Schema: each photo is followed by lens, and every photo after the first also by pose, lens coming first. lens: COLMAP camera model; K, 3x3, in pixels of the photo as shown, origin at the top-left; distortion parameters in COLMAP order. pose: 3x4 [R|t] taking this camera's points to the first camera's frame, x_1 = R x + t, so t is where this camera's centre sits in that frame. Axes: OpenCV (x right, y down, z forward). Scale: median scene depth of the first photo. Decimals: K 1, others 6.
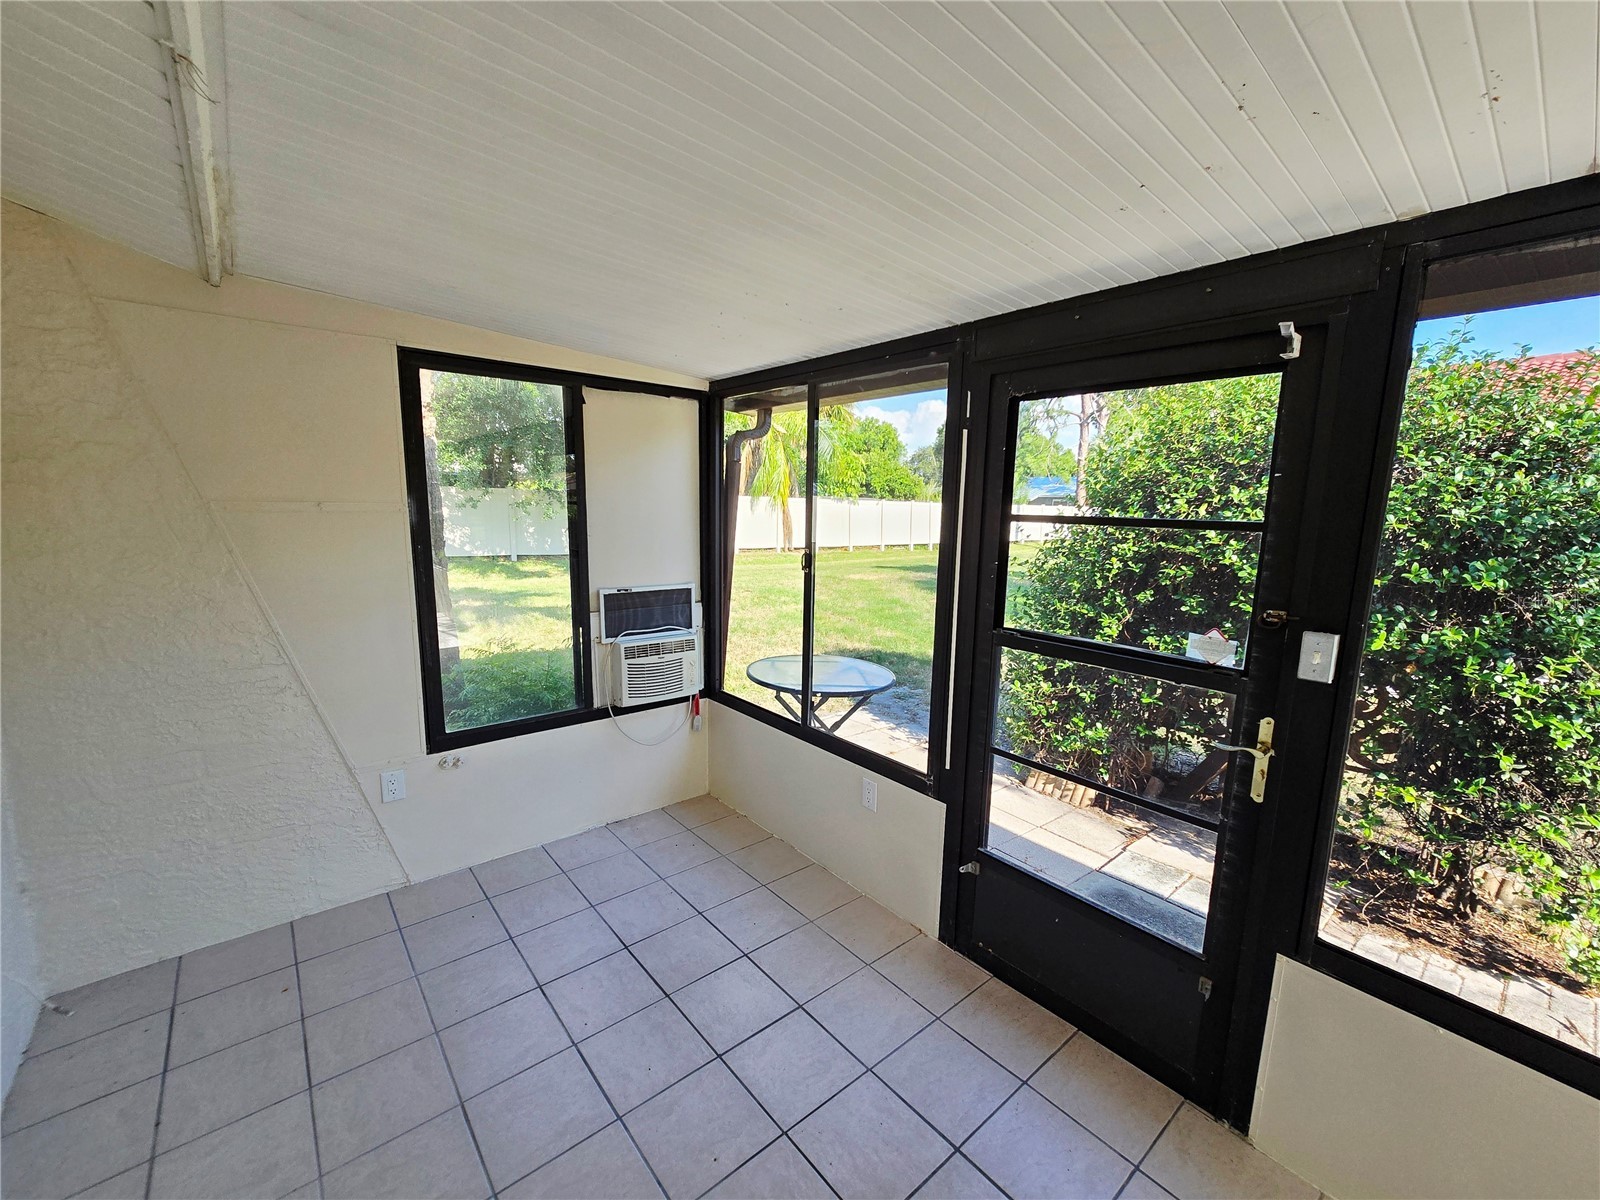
lens RADIAL K [[659.1, 0, 803.4], [0, 659.1, 605.1], [0, 0, 1]] dist [-0.007714, 0.004266]
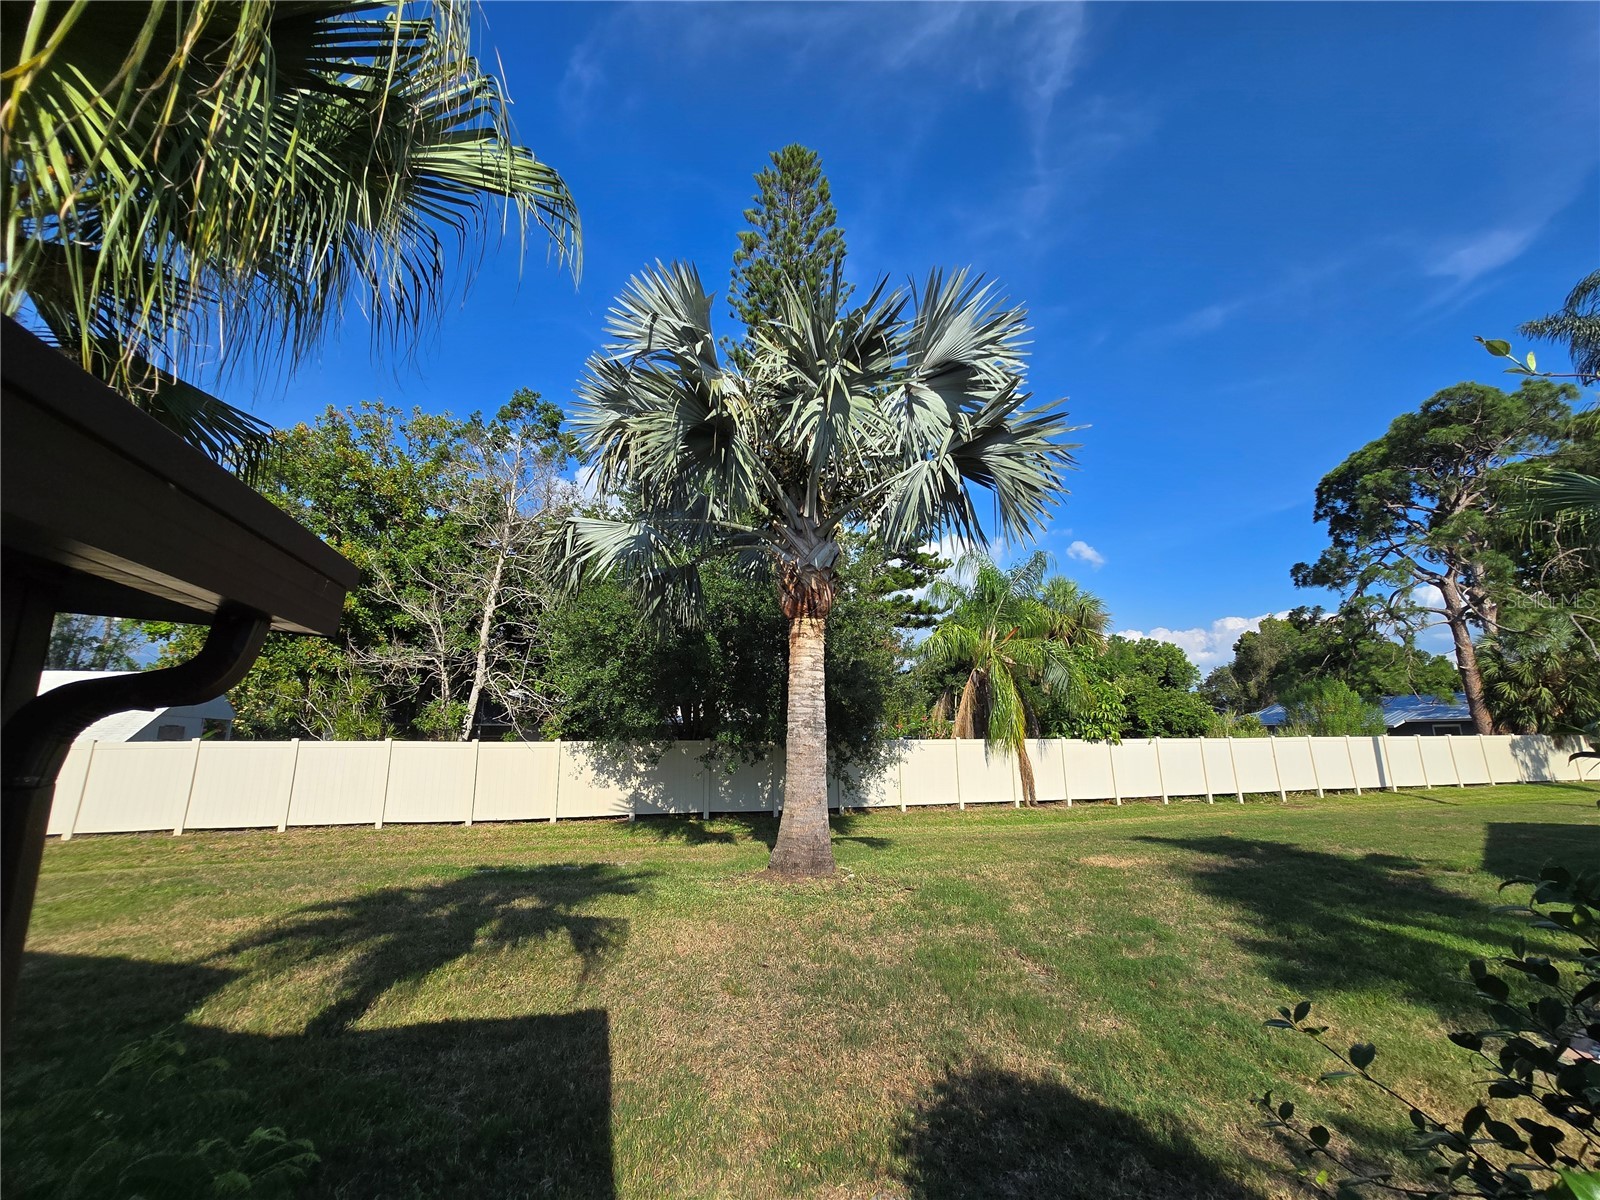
lens RADIAL K [[659.1, 0, 809.0], [0, 659.1, 608.7], [0, 0, 1]] dist [-0.007714, 0.004266]
pose [[0.923080, -0.101485, -0.370976, 0.043881], [-0.031602, 0.941284, -0.336134, -0.026836], [0.383306, 0.322002, 0.865674, 0.112880]]
